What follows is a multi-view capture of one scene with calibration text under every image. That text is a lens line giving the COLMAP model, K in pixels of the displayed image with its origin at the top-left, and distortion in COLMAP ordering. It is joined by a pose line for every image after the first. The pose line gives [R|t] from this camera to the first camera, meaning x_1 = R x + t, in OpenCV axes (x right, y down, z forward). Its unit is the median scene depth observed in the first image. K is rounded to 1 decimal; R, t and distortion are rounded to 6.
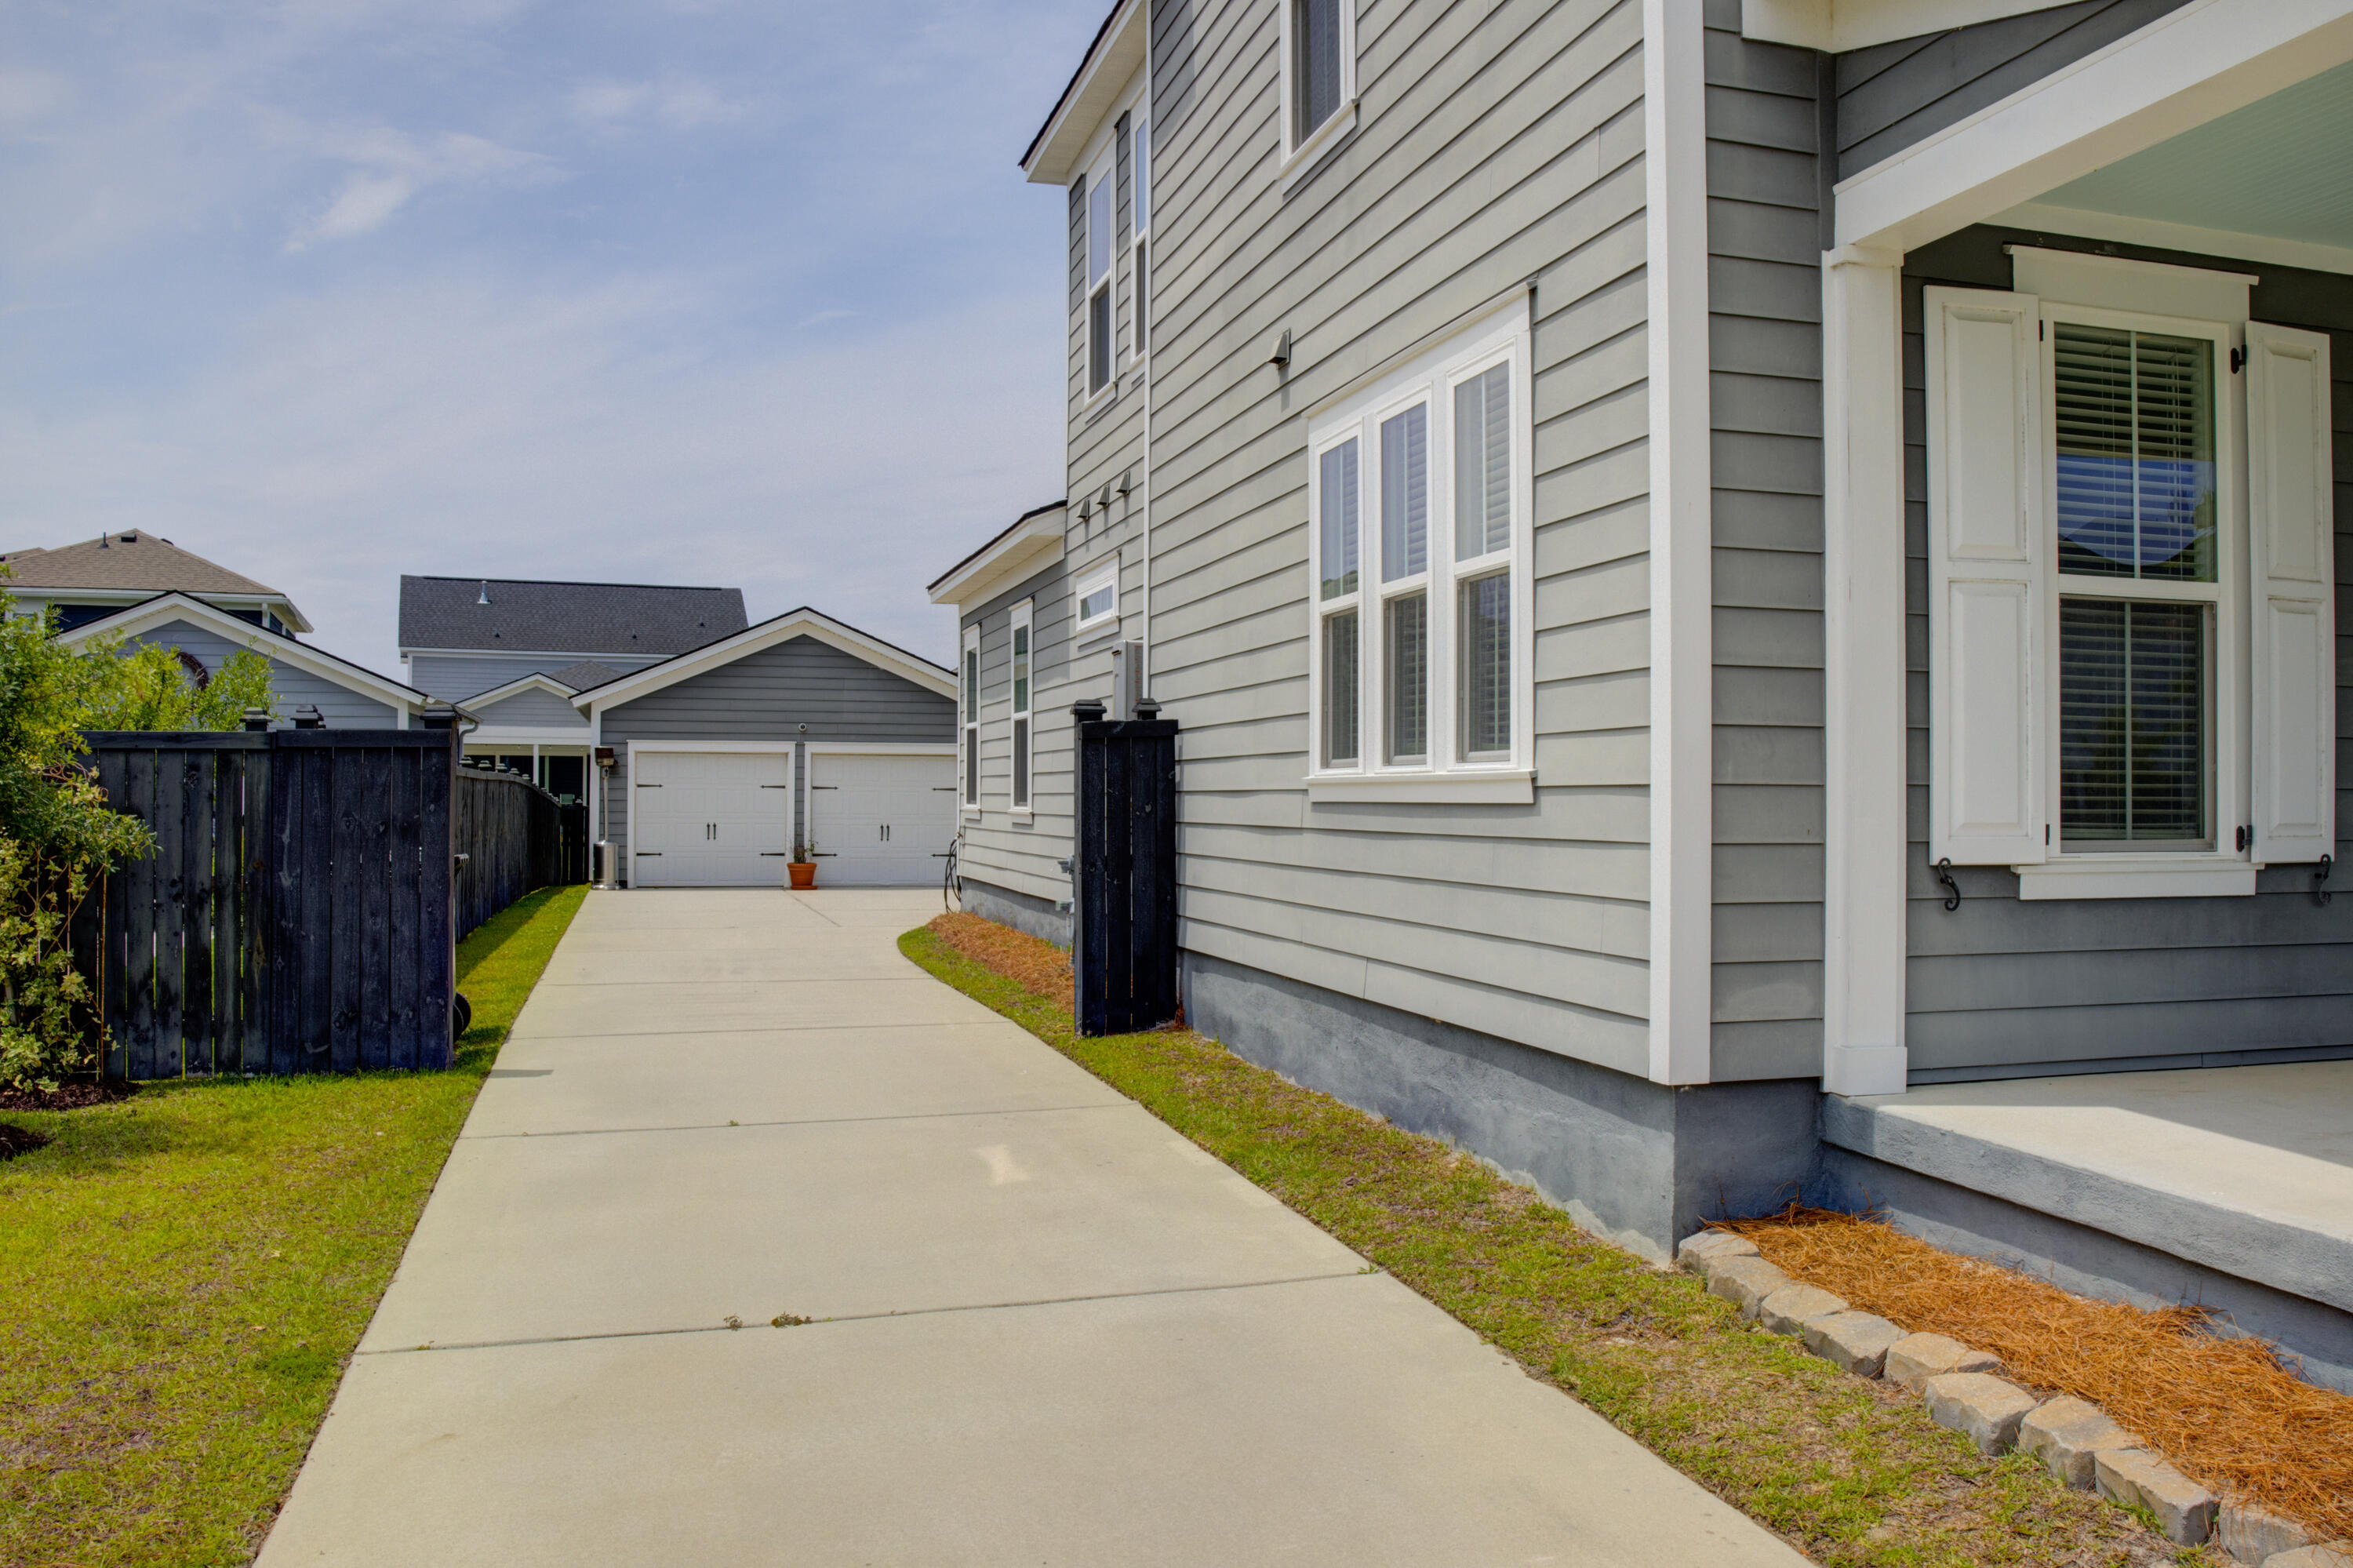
lens RADIAL K [[1832.8, 0, 1176.5], [0, 1832.8, 784.0], [0, 0, 1]] dist [-0.096665, 0.004663]
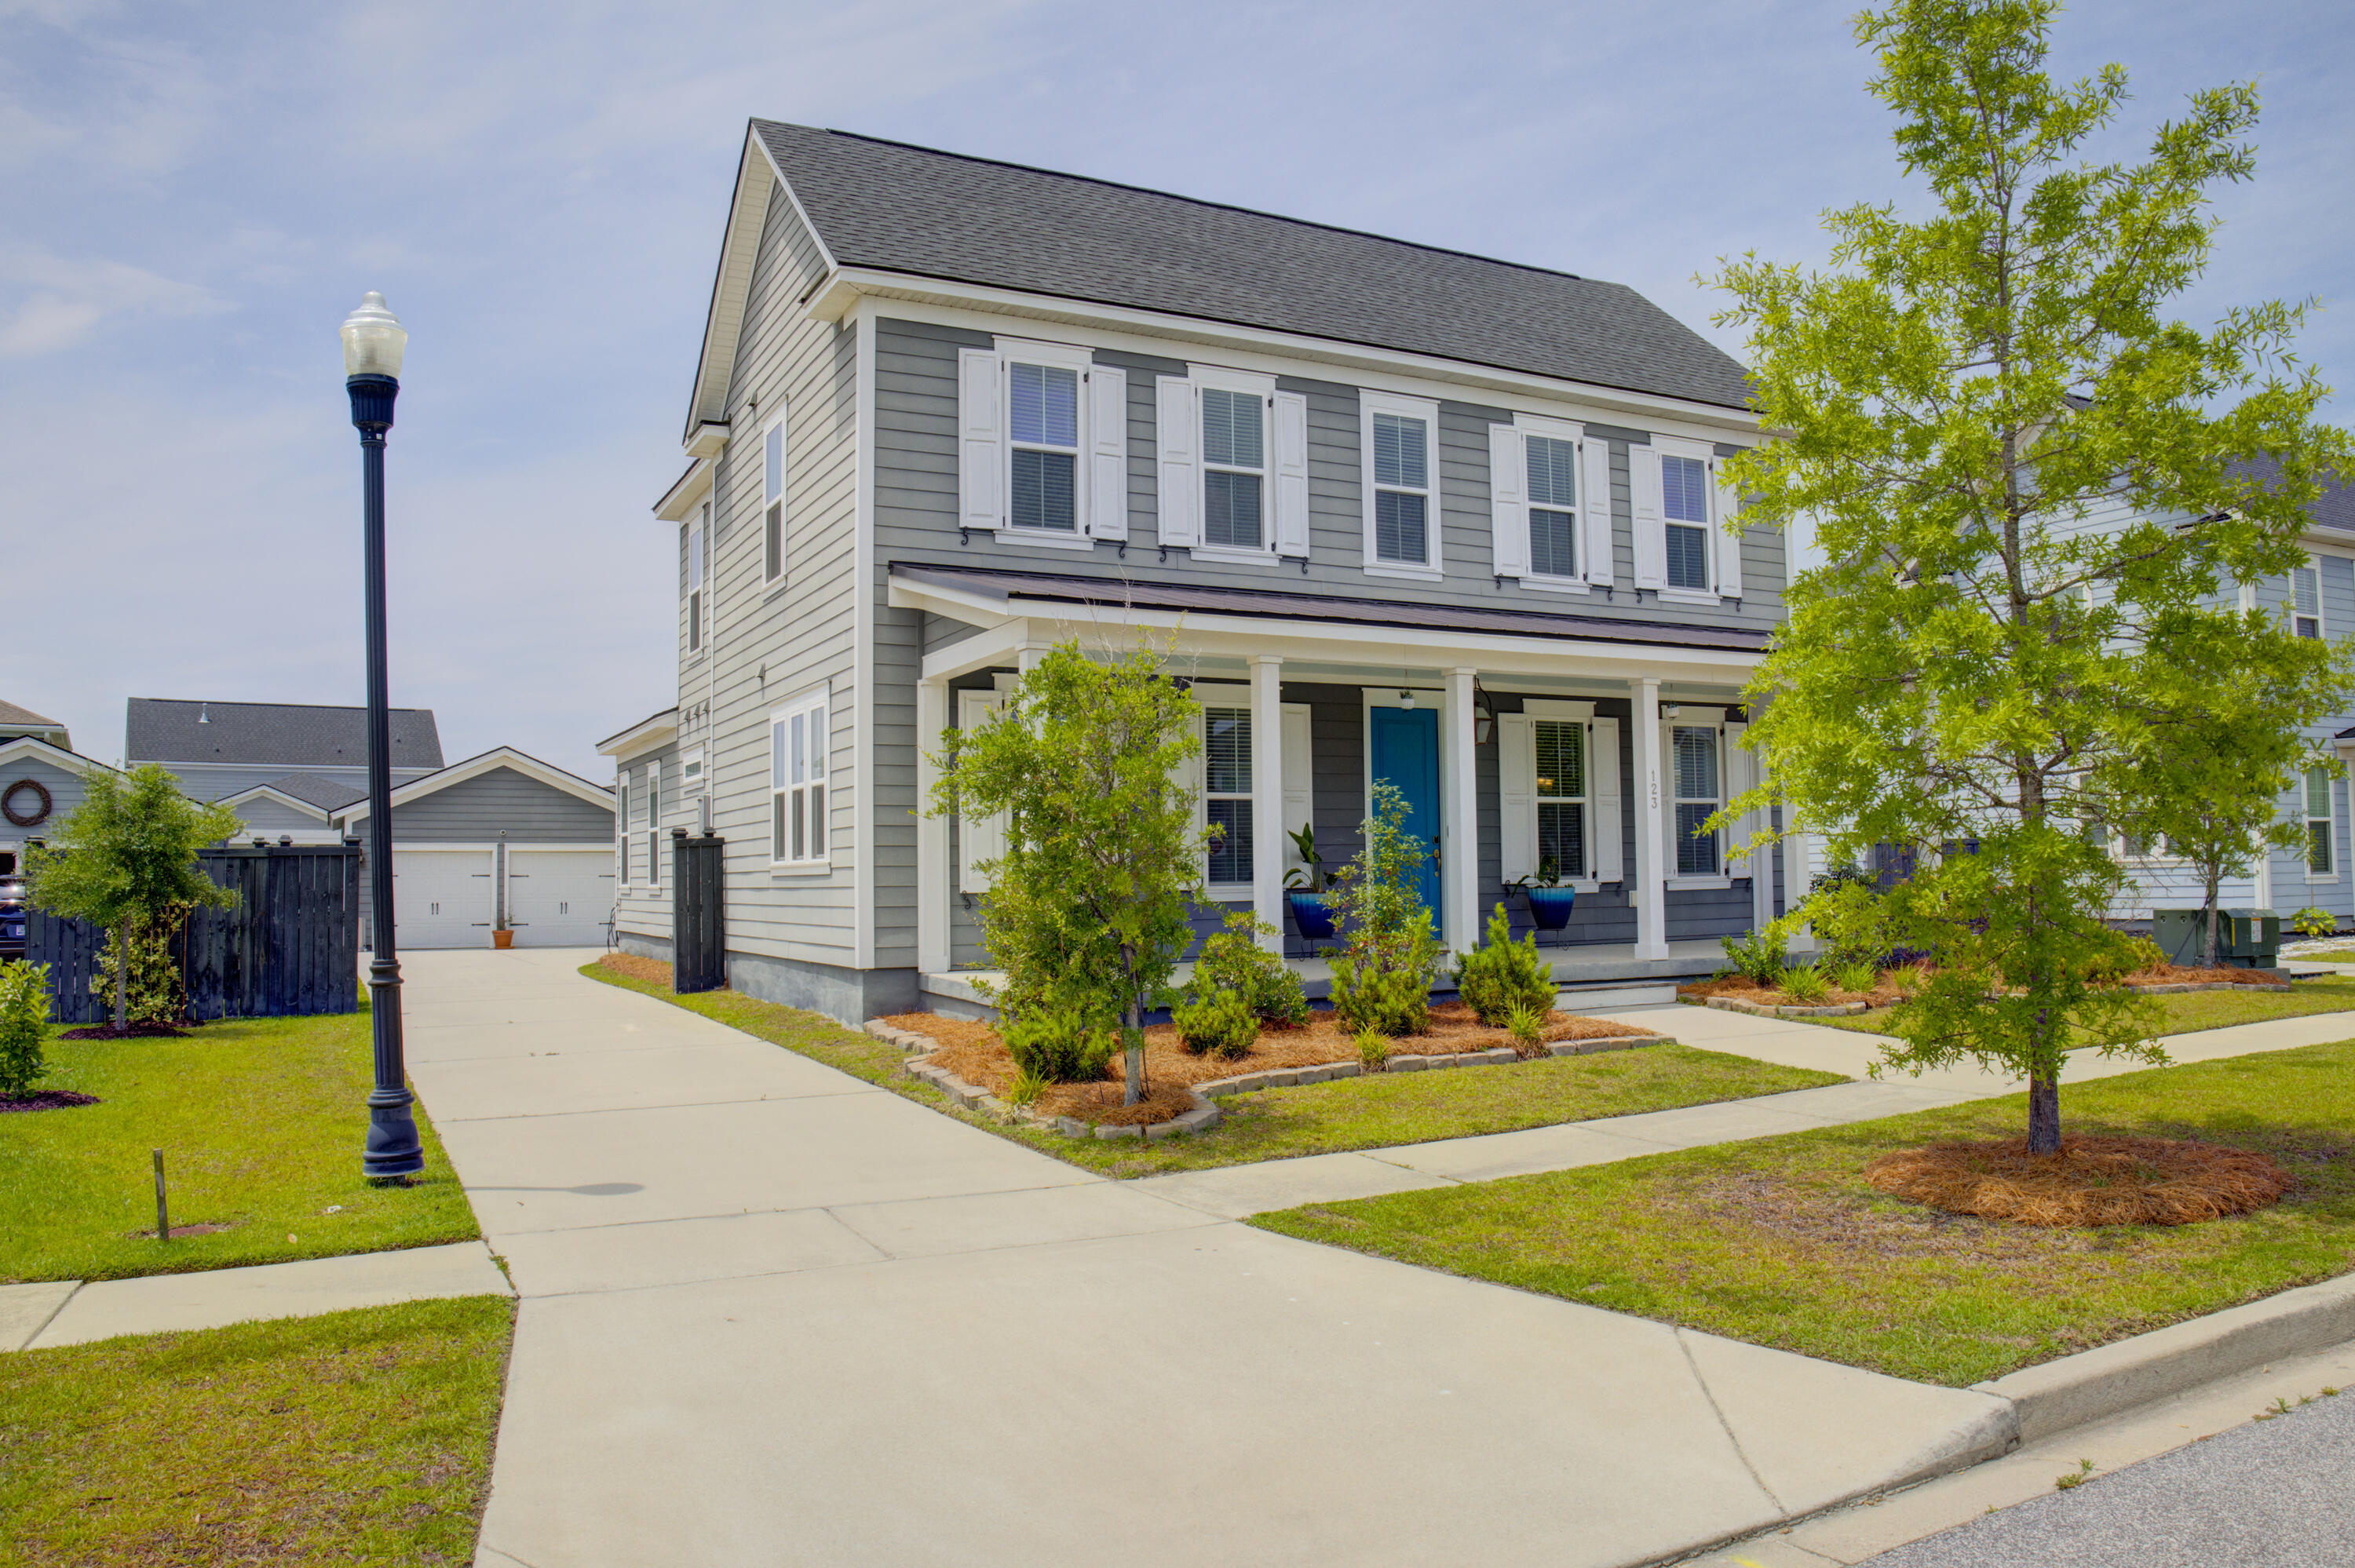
lens RADIAL K [[1680.0, 0, 1177.5], [0, 1680.0, 784.0], [0, 0, 1]] dist [-0.121137, 0.043856]
pose [[0.979123, -0.005787, 0.203188, 0.119613], [0.016030, 0.998680, -0.048800, 0.003948], [-0.202638, 0.051039, 0.977923, -0.918544]]
